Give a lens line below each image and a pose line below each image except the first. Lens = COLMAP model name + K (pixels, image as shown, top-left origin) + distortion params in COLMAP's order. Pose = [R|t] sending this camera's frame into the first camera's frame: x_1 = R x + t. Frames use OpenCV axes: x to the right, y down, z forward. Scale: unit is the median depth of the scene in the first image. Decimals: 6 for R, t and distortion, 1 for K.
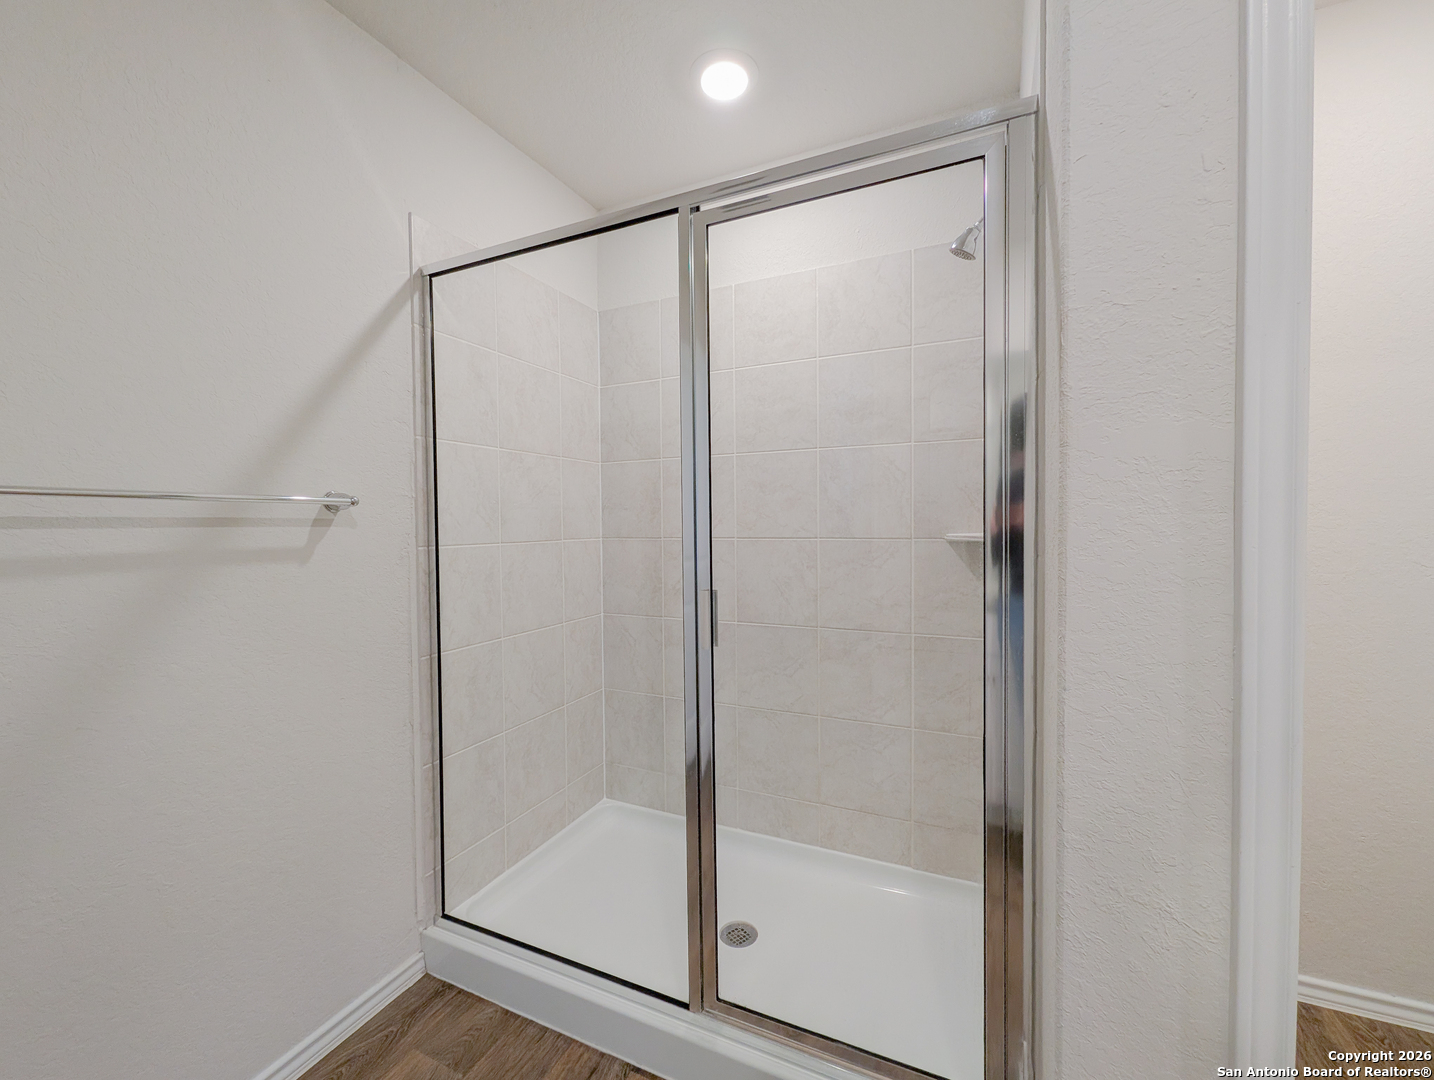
lens RADIAL K [[590.4, 0, 719.4], [0, 590.4, 539.8], [0, 0, 1]] dist [-0.000486, -0.000593]
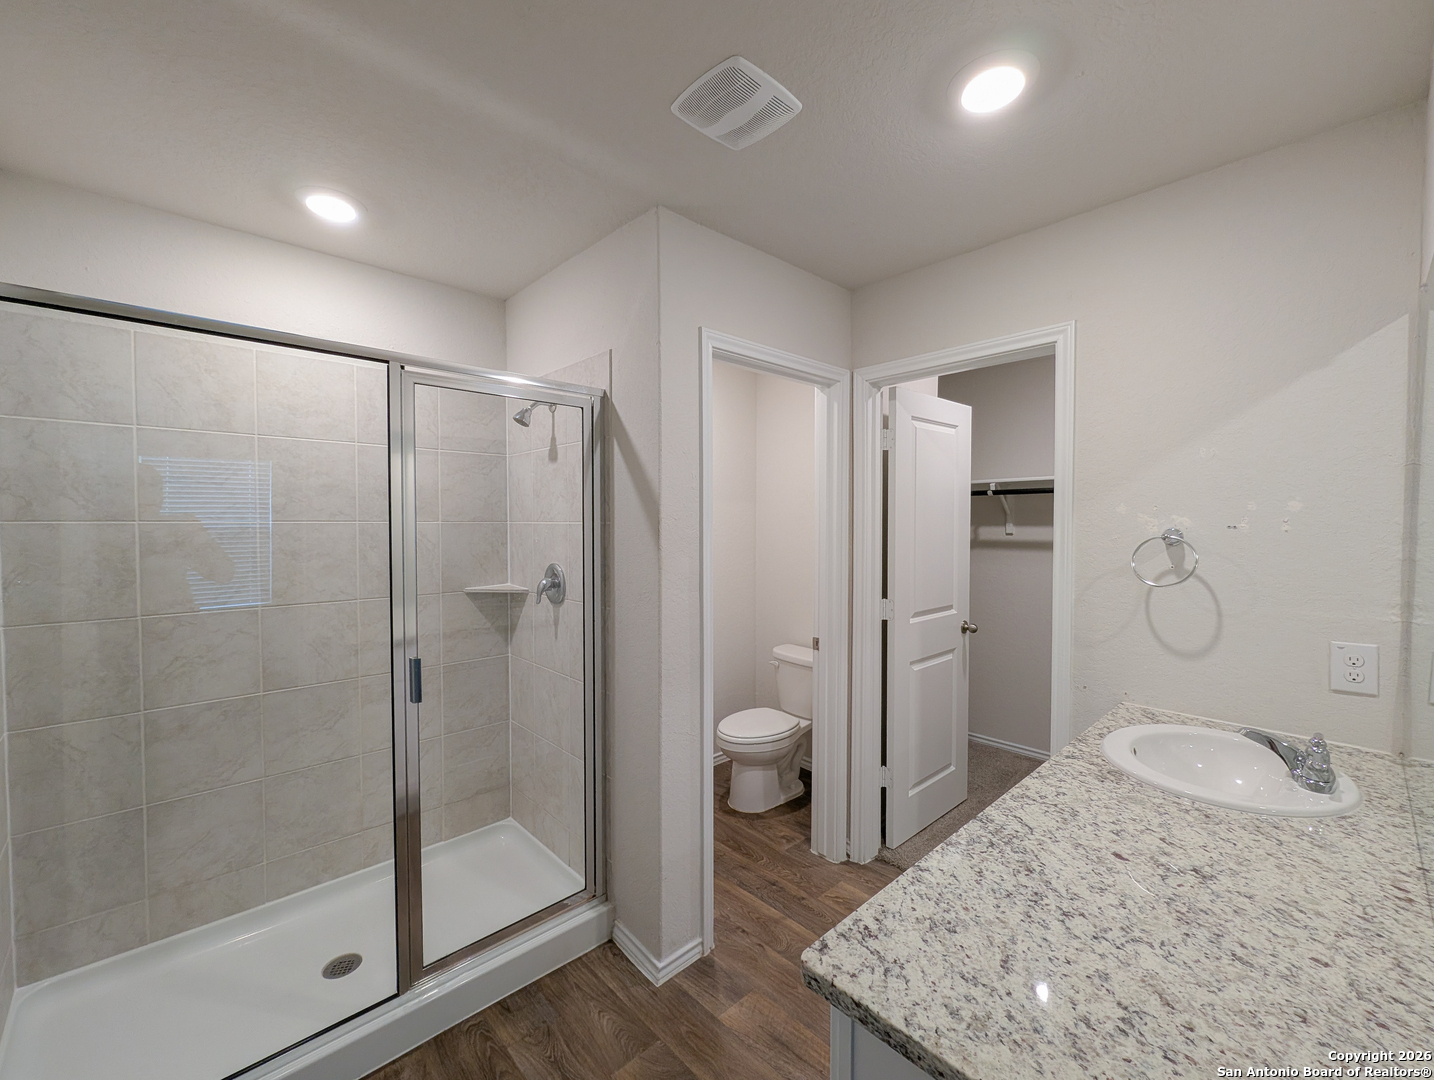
lens RADIAL K [[590.4, 0, 708.1], [0, 590.4, 543.8], [0, 0, 1]] dist [-0.000486, -0.000593]
pose [[0.387500, -0.022131, 0.921604, -0.597247], [0.025017, 0.999596, 0.013485, -0.104827], [-0.921530, 0.017830, 0.387897, -0.067953]]
